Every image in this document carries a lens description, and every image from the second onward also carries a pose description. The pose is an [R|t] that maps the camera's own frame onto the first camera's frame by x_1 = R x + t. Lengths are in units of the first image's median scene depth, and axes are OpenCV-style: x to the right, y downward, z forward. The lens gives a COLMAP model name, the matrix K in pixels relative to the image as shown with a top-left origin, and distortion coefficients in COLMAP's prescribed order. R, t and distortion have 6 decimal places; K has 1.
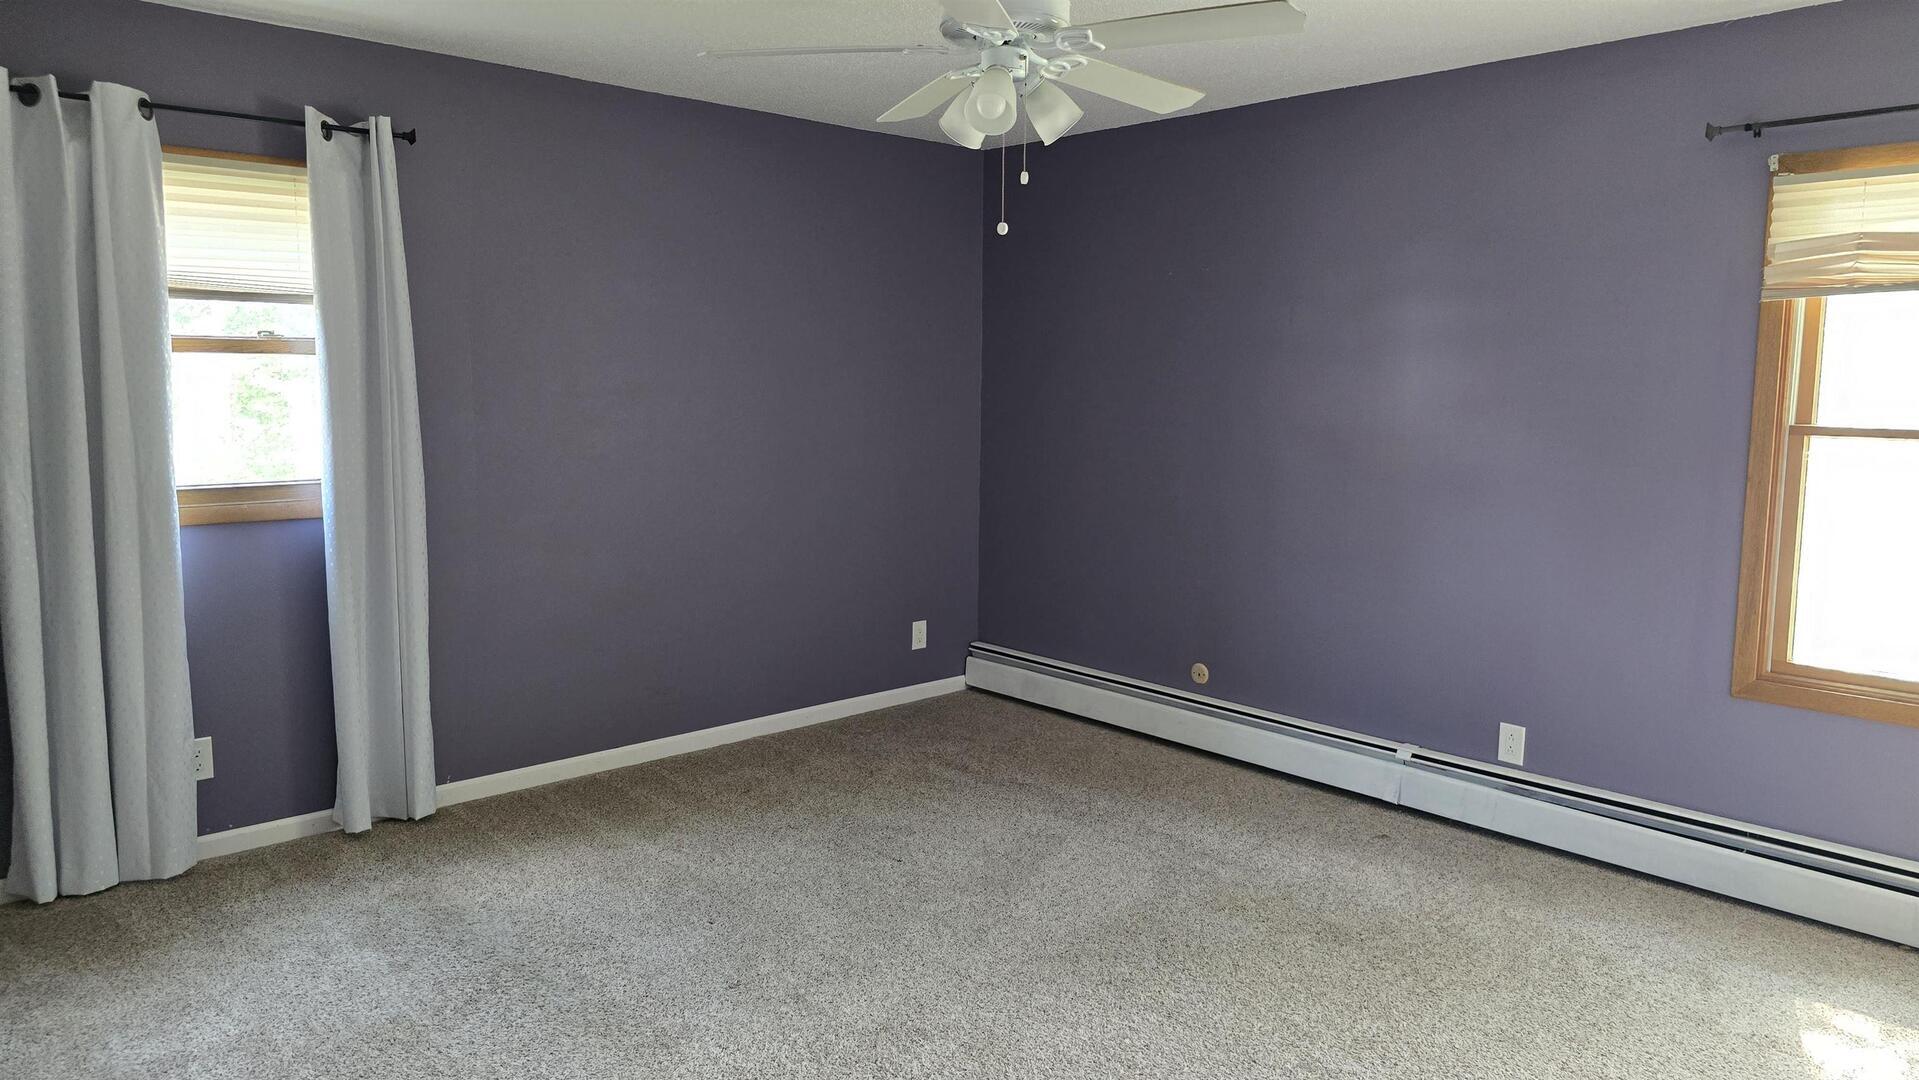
lens RADIAL K [[1278.4, 0, 973.2], [0, 1278.4, 509.4], [0, 0, 1]] dist [0.057882, -0.001240]
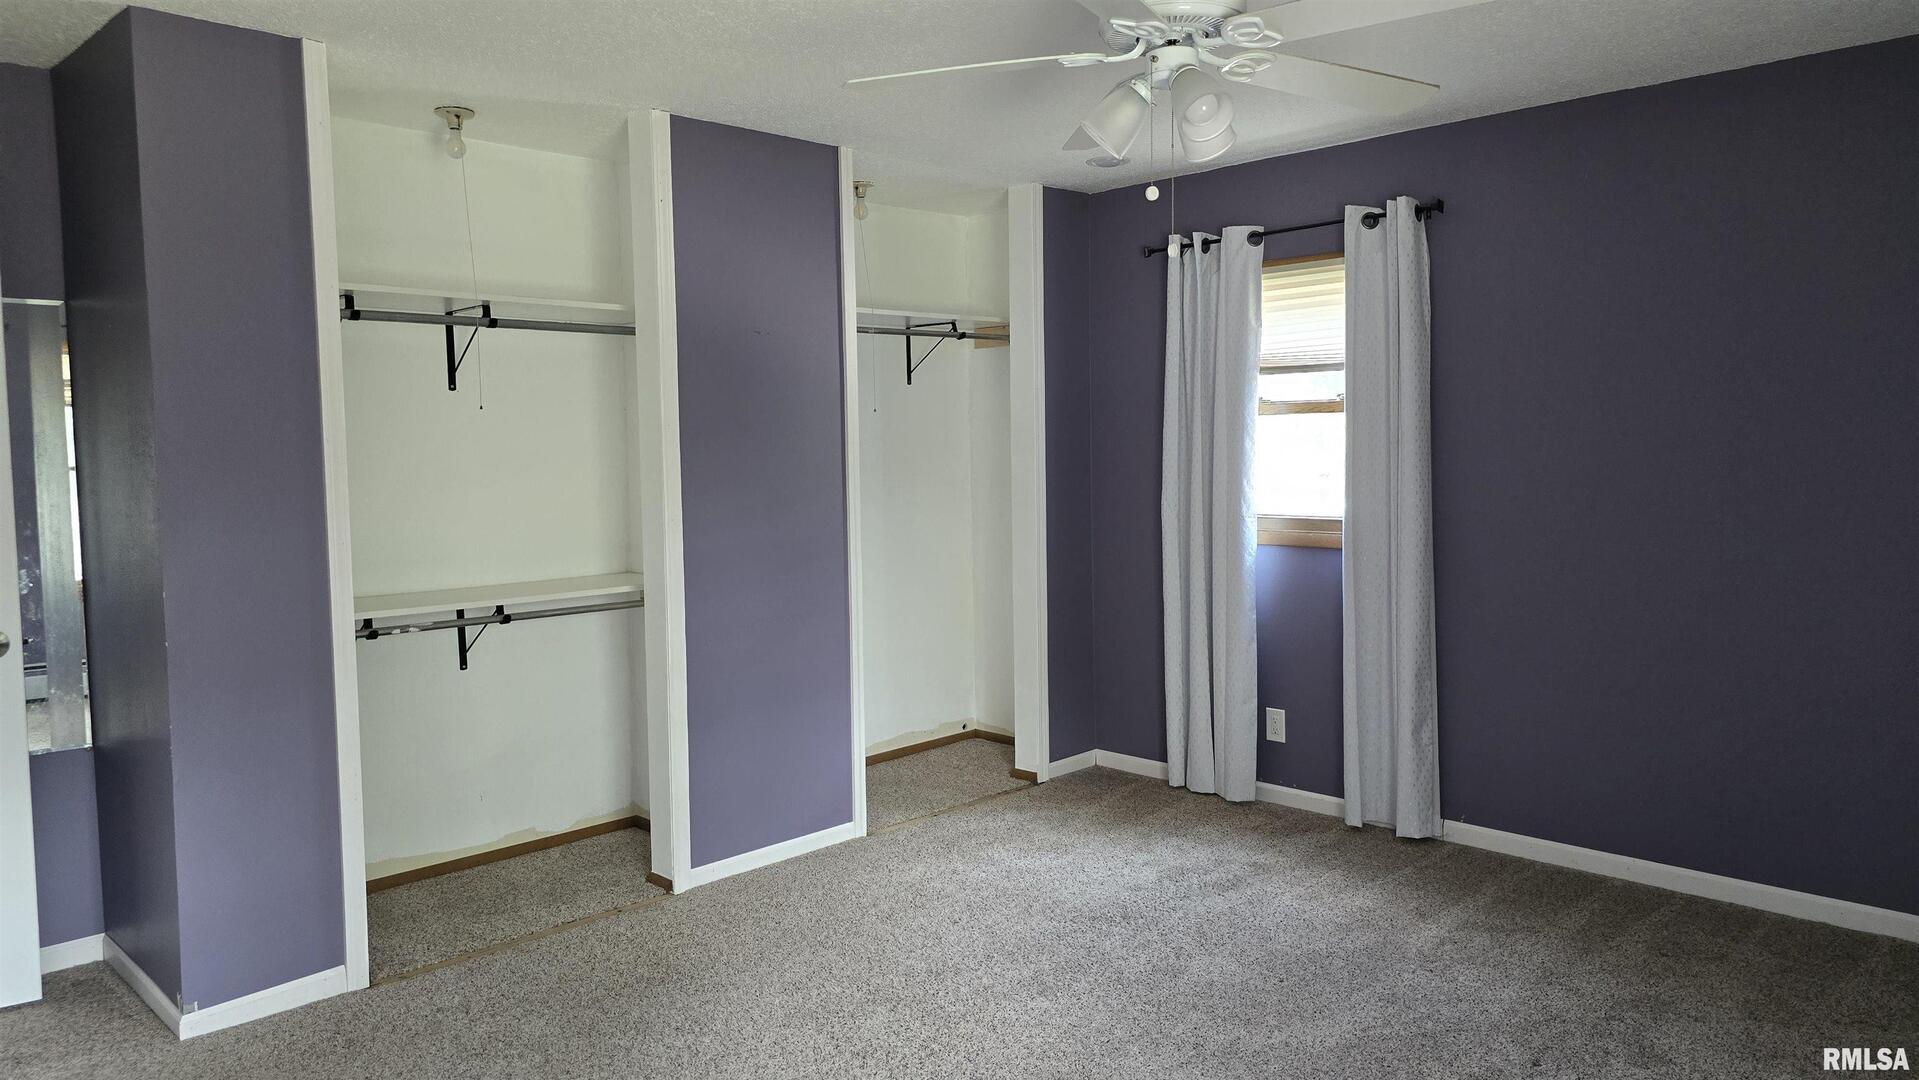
lens RADIAL K [[1326.3, 0, 959.5], [0, 1326.3, 540.0], [0, 0, 1]] dist [-0.001807, -0.000273]
pose [[0.038009, 0.076569, -0.996340, 0.710884], [-0.086040, 0.993608, 0.073077, -0.063511], [0.995566, 0.082947, 0.044354, 0.620286]]
